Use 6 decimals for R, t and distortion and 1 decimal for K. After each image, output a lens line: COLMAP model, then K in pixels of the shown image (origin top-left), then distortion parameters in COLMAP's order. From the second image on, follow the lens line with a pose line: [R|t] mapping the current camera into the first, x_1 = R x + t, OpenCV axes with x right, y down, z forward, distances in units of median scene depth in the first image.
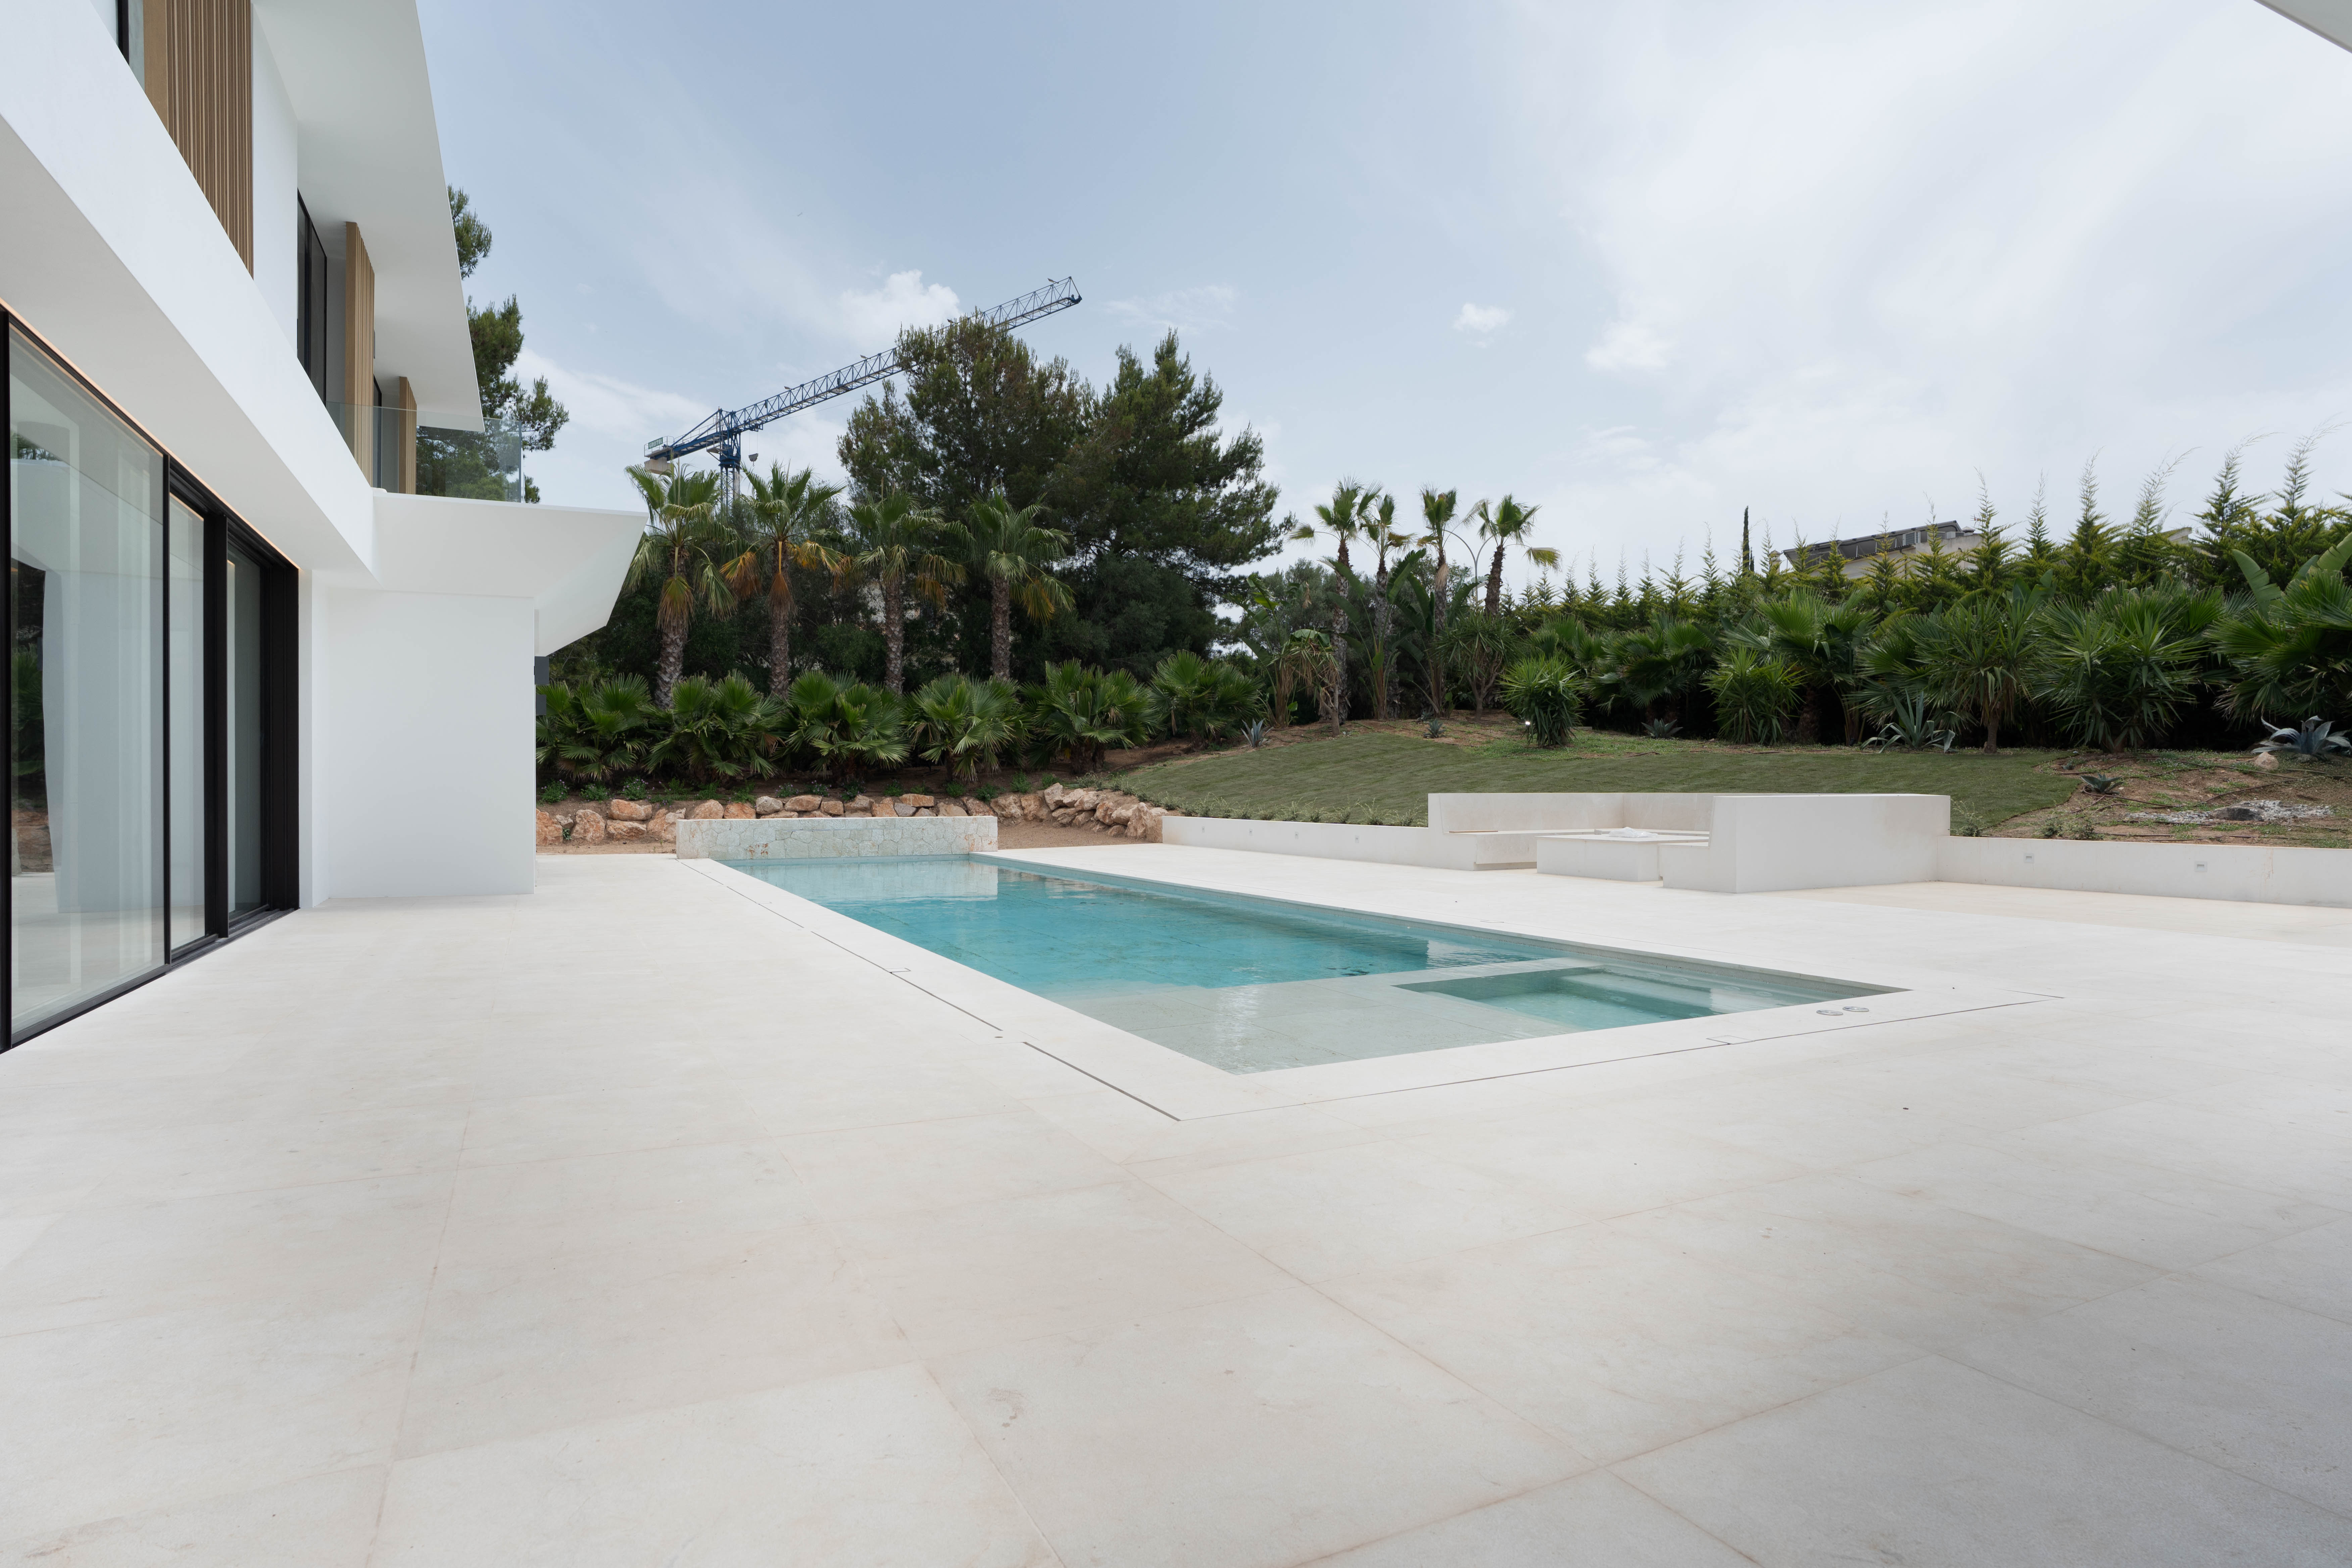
lens RADIAL K [[1246.0, 0, 1164.6], [0, 1246.0, 794.4], [0, 0, 1]] dist [-0.036980, 0.000138]
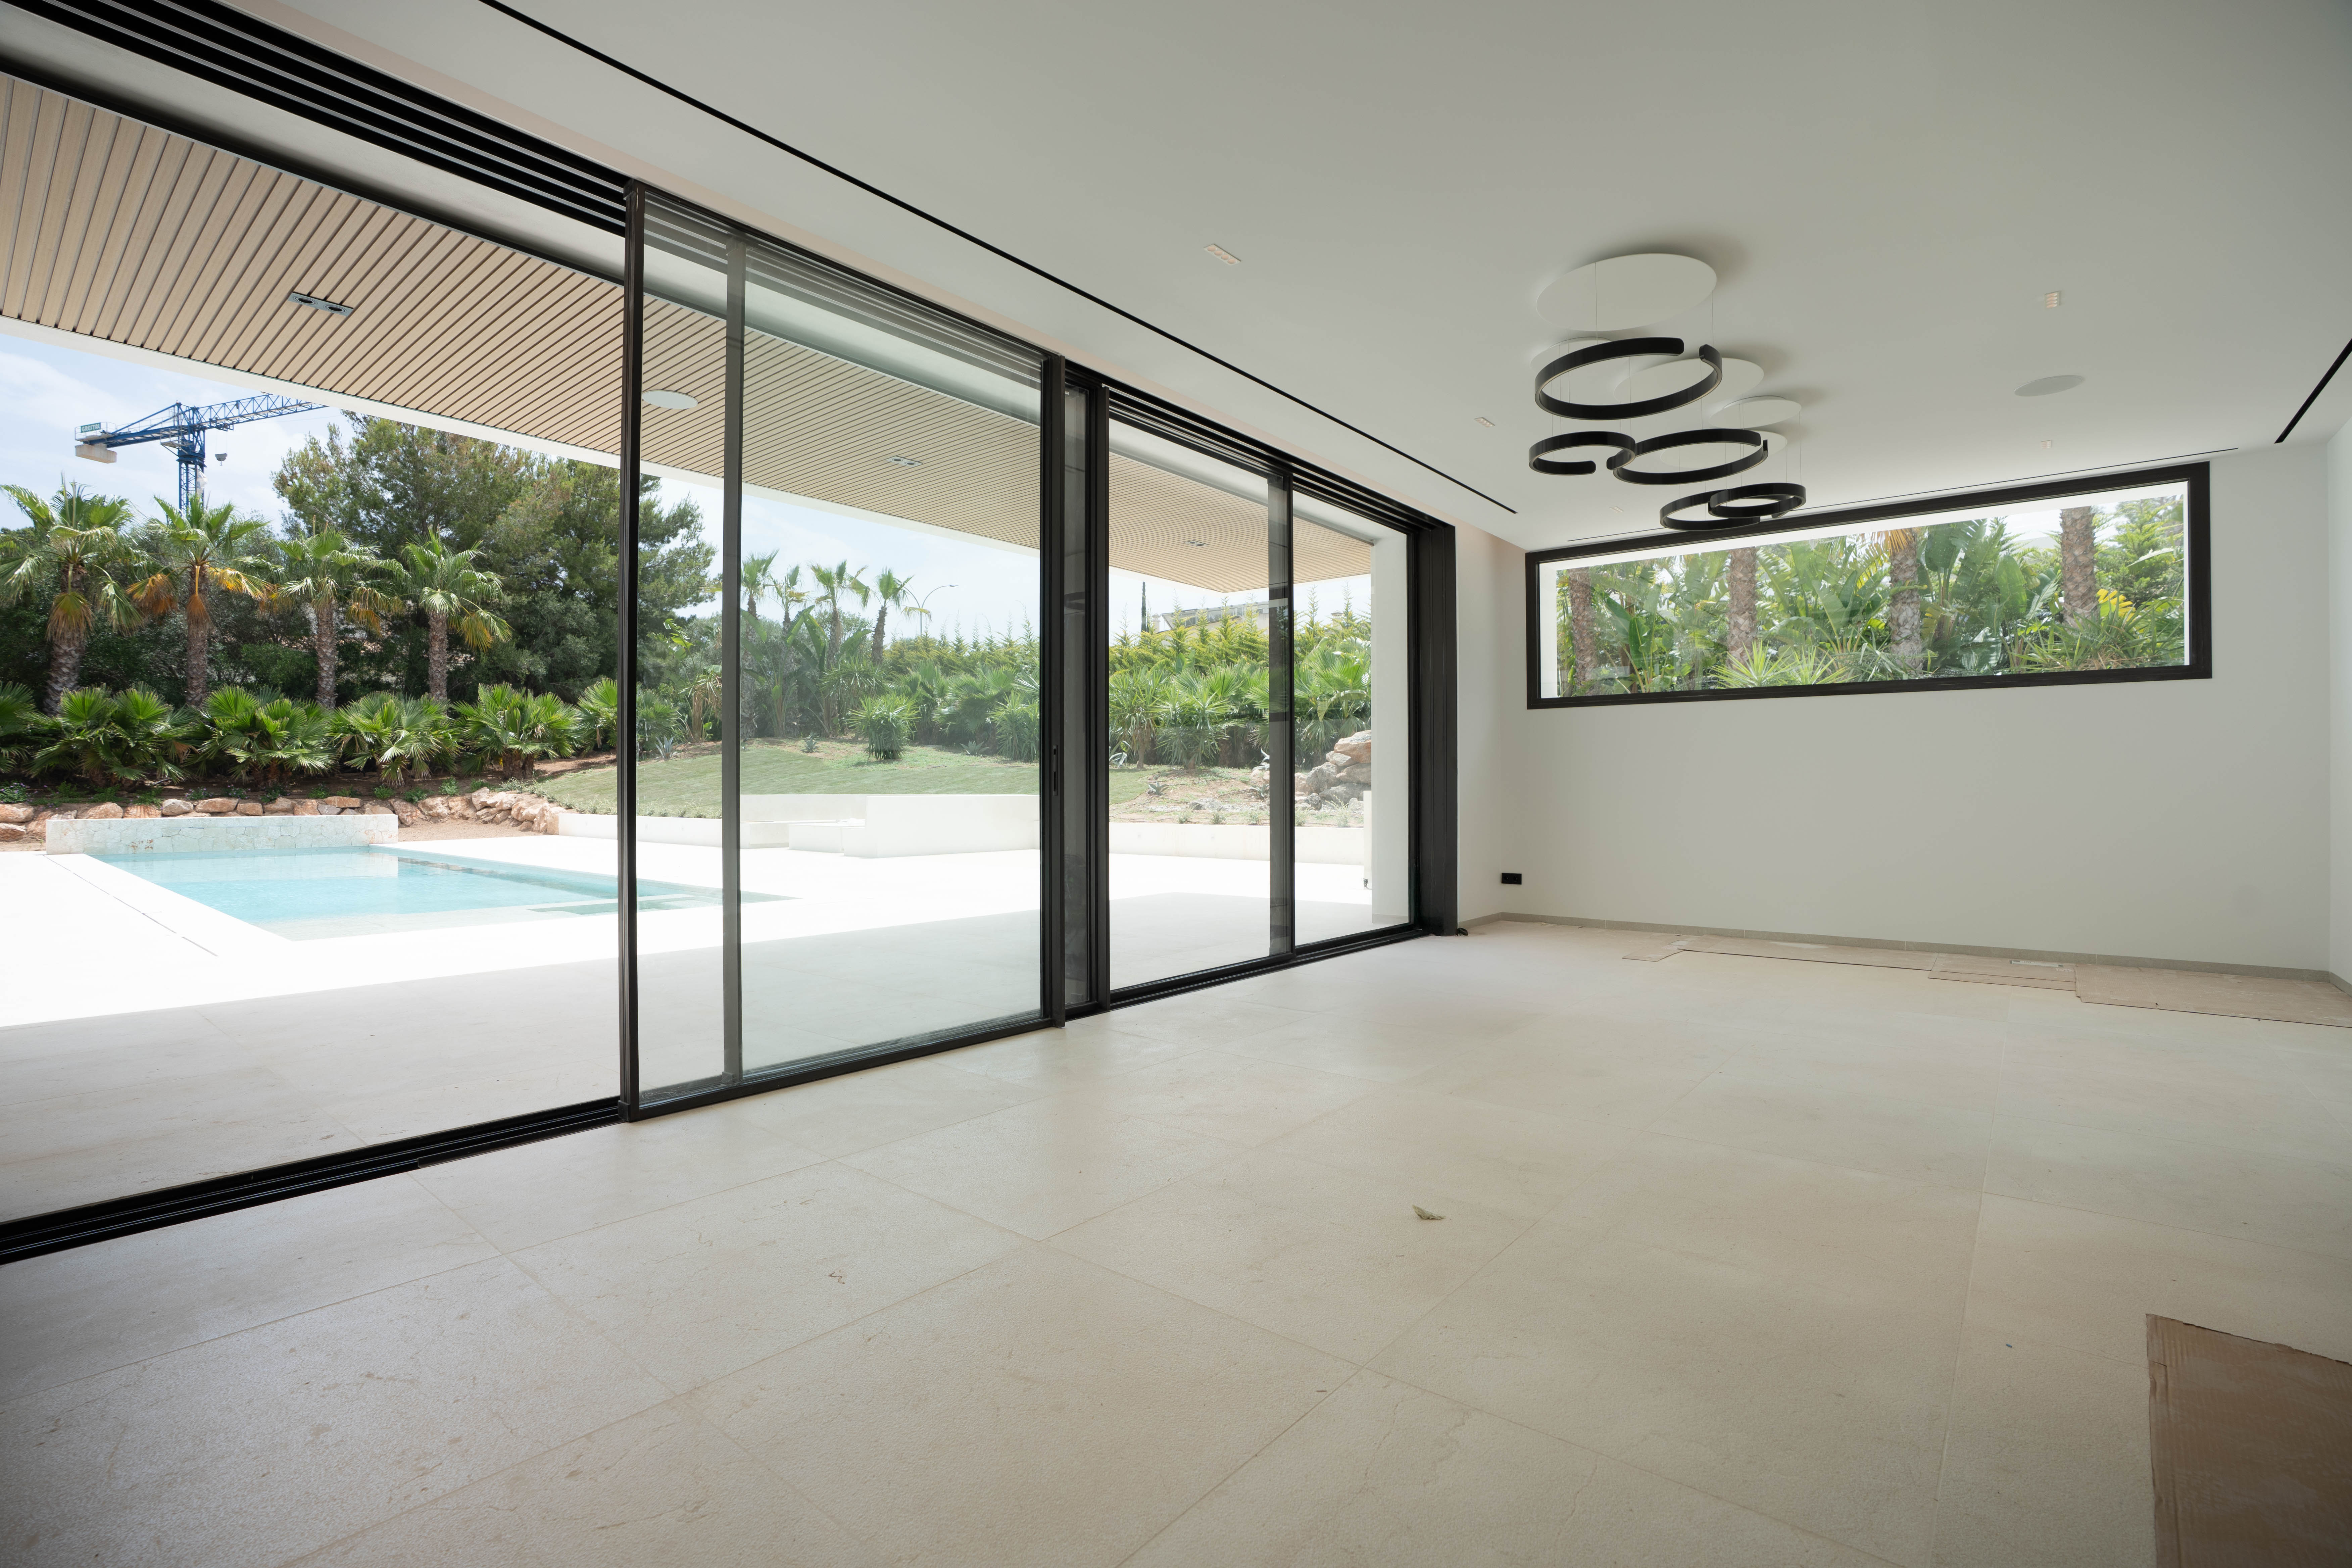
lens RADIAL K [[1059.0, 0, 1172.1], [0, 1059.0, 790.5], [0, 0, 1]] dist [-0.064464, 0.023166]
pose [[0.913889, -0.001138, 0.405961, 0.111936], [0.003007, 0.999988, -0.003966, 0.000072], [-0.405952, 0.004845, 0.913882, -0.169845]]
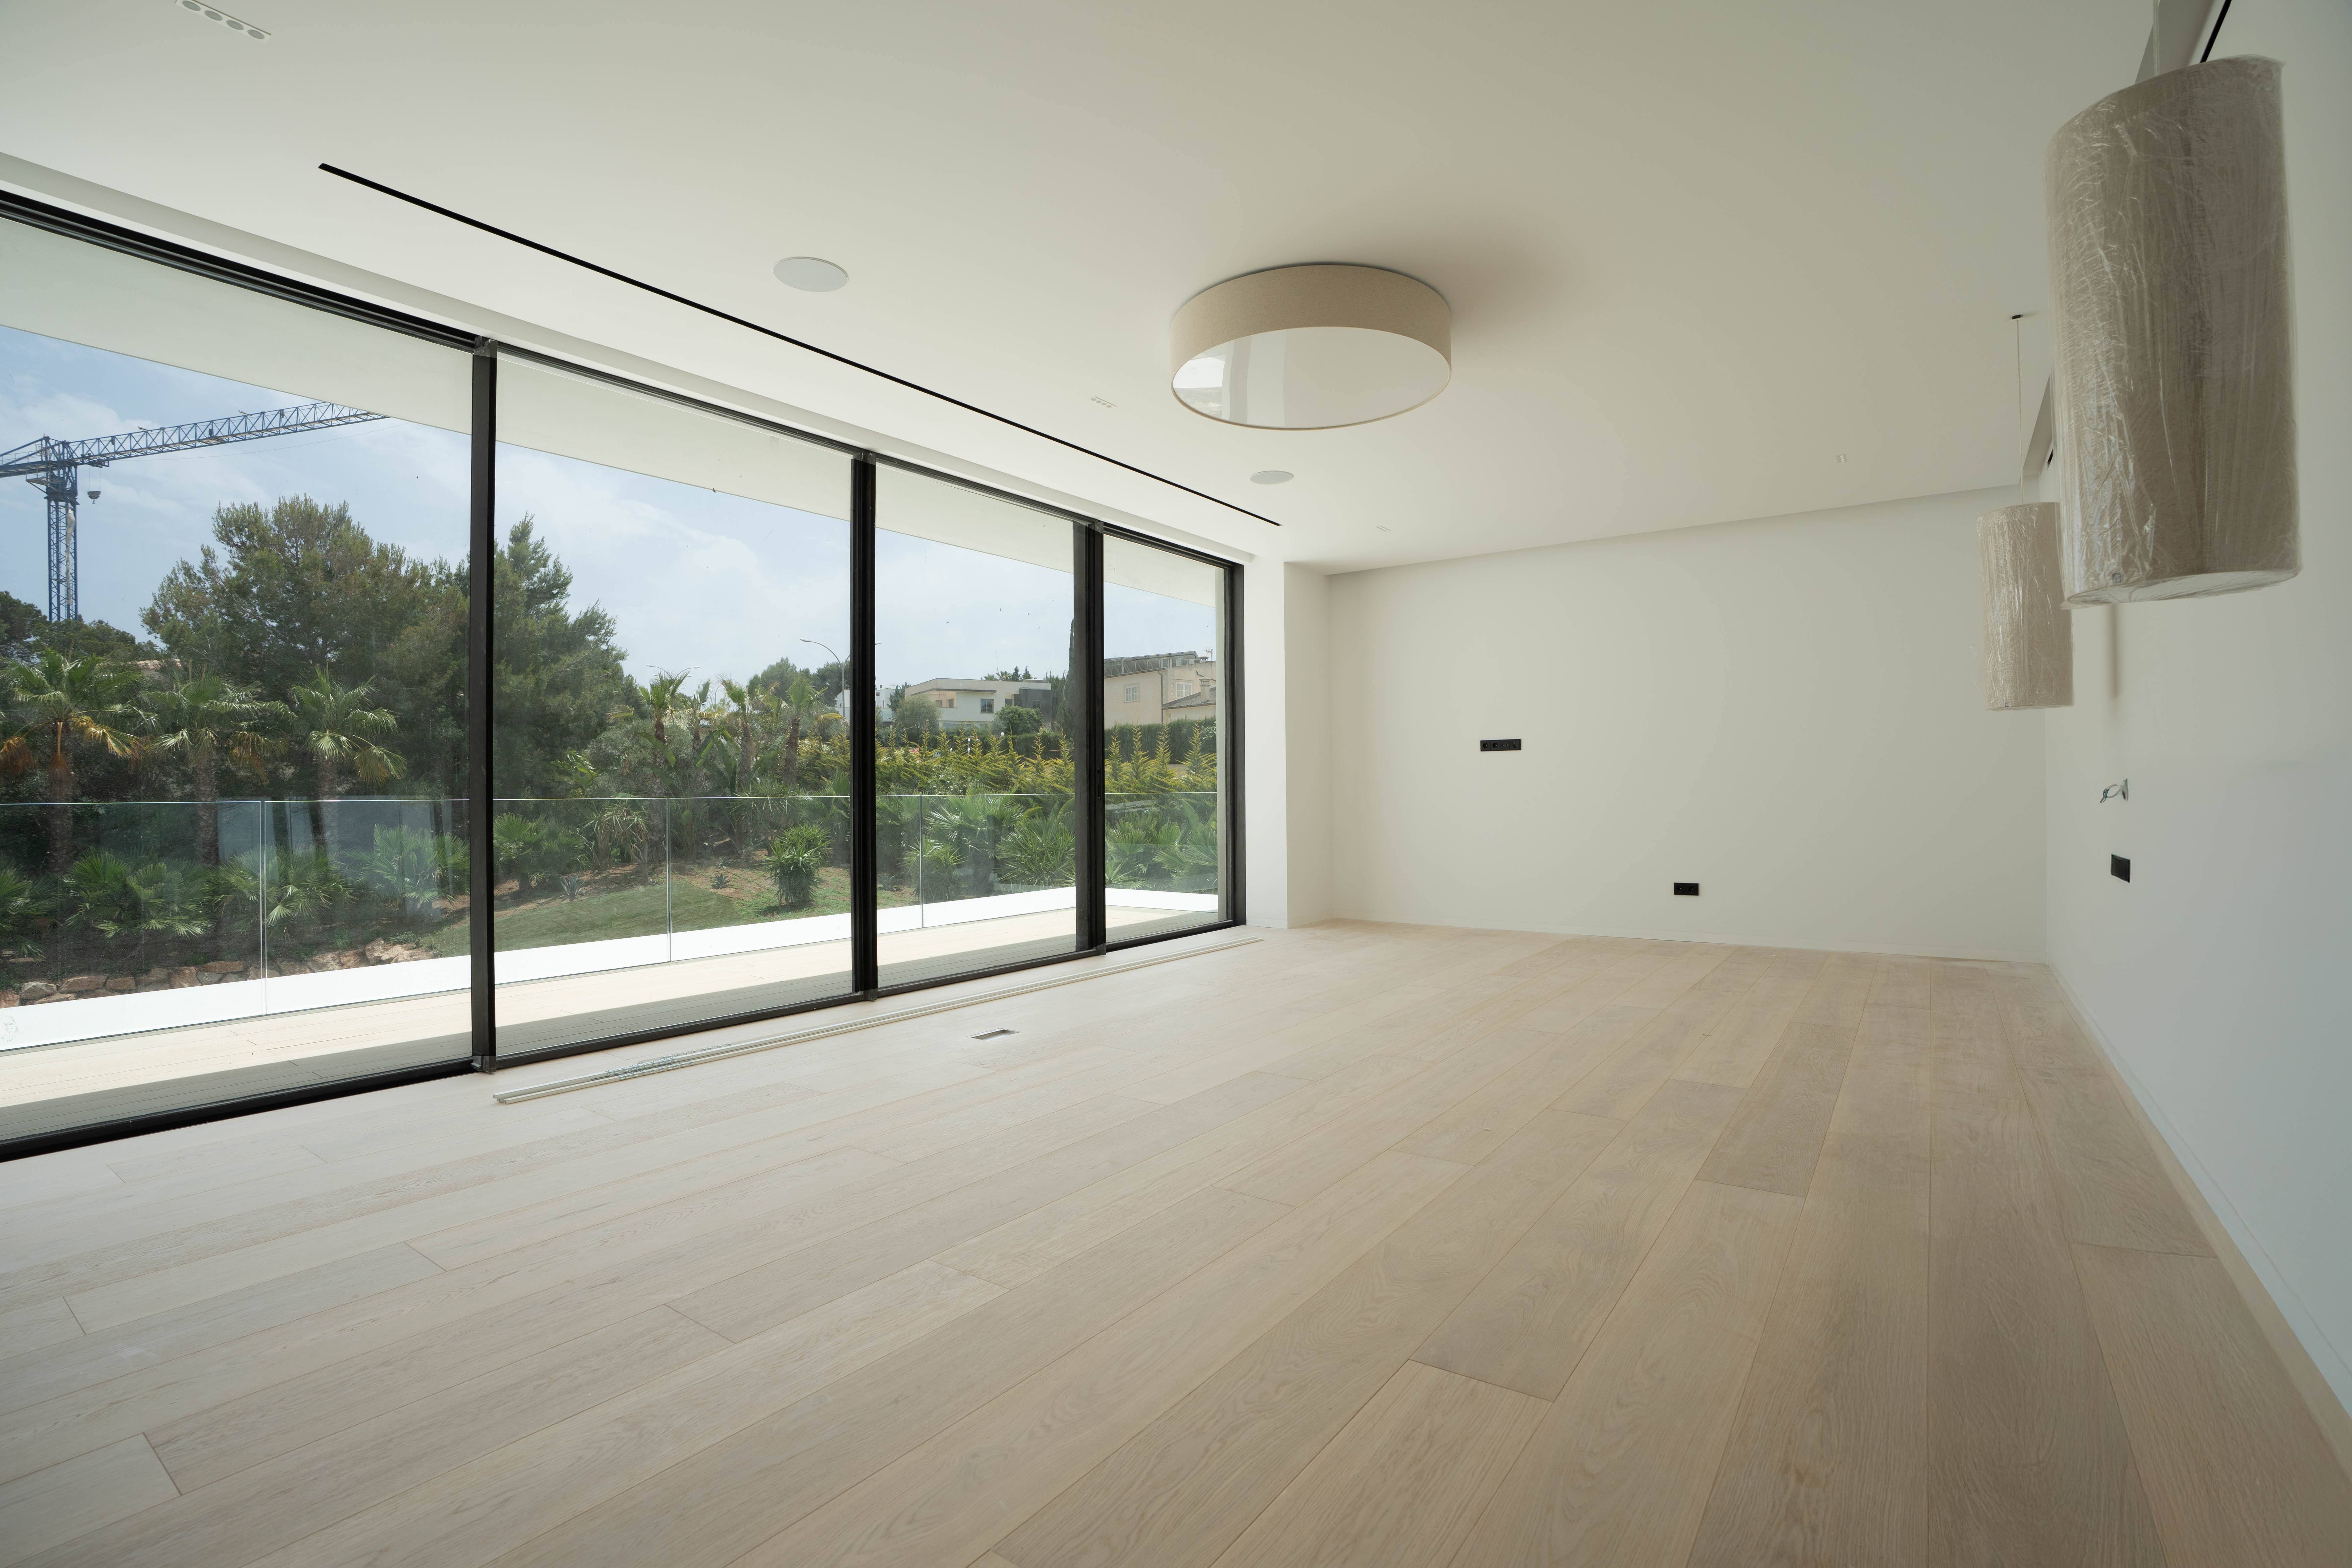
lens RADIAL K [[1059.0, 0, 1172.1], [0, 1059.0, 790.5], [0, 0, 1]] dist [-0.064464, 0.023166]
pose [[0.887709, -0.004914, 0.460379, 0.129067], [0.007123, 0.999970, -0.003061, -0.137268], [-0.460350, 0.005996, 0.887717, -0.190034]]
